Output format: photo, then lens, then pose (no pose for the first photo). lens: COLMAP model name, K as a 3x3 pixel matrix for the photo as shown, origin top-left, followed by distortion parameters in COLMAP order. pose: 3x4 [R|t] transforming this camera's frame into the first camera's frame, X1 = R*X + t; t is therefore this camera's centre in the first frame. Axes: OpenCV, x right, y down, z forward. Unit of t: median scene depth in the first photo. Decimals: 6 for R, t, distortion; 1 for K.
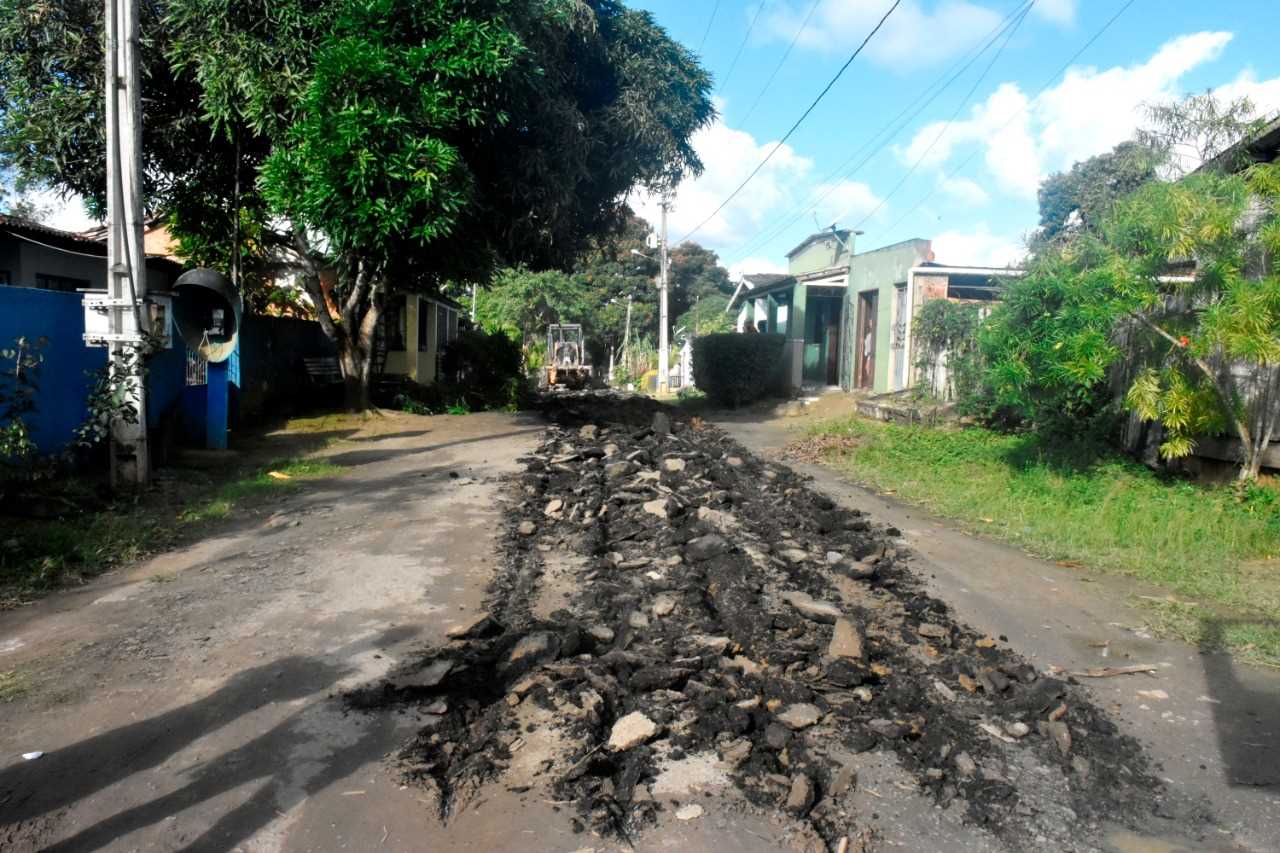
lens RADIAL K [[1036.3, 0, 632.1], [0, 1036.3, 417.6], [0, 0, 1]] dist [-0.012014, 0.001446]
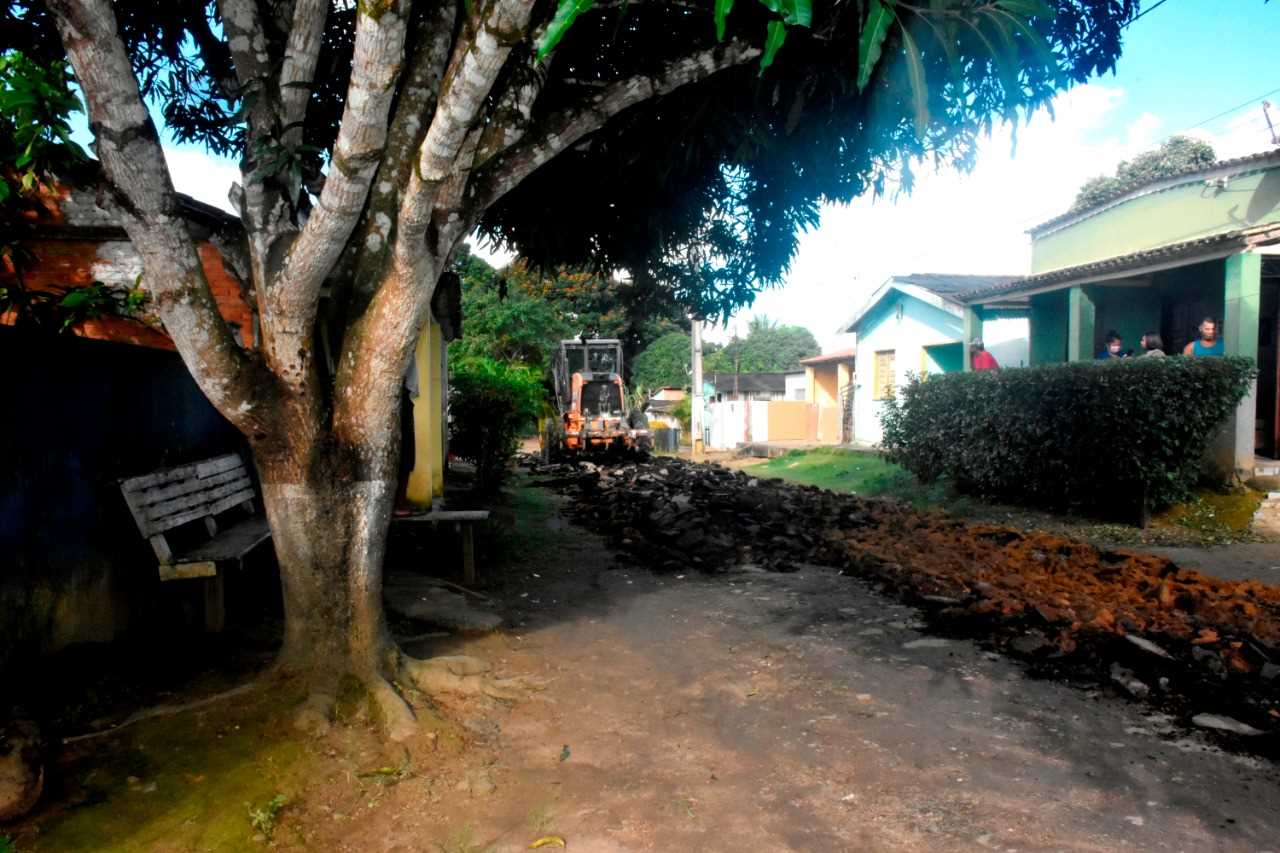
lens RADIAL K [[1036.3, 0, 641.9], [0, 1036.3, 422.9], [0, 0, 1]] dist [-0.012014, 0.001446]
pose [[0.995379, -0.036273, 0.088905, -0.245888], [0.039554, 0.998589, -0.035427, -0.069134], [-0.087495, 0.038780, 0.995410, 0.858116]]
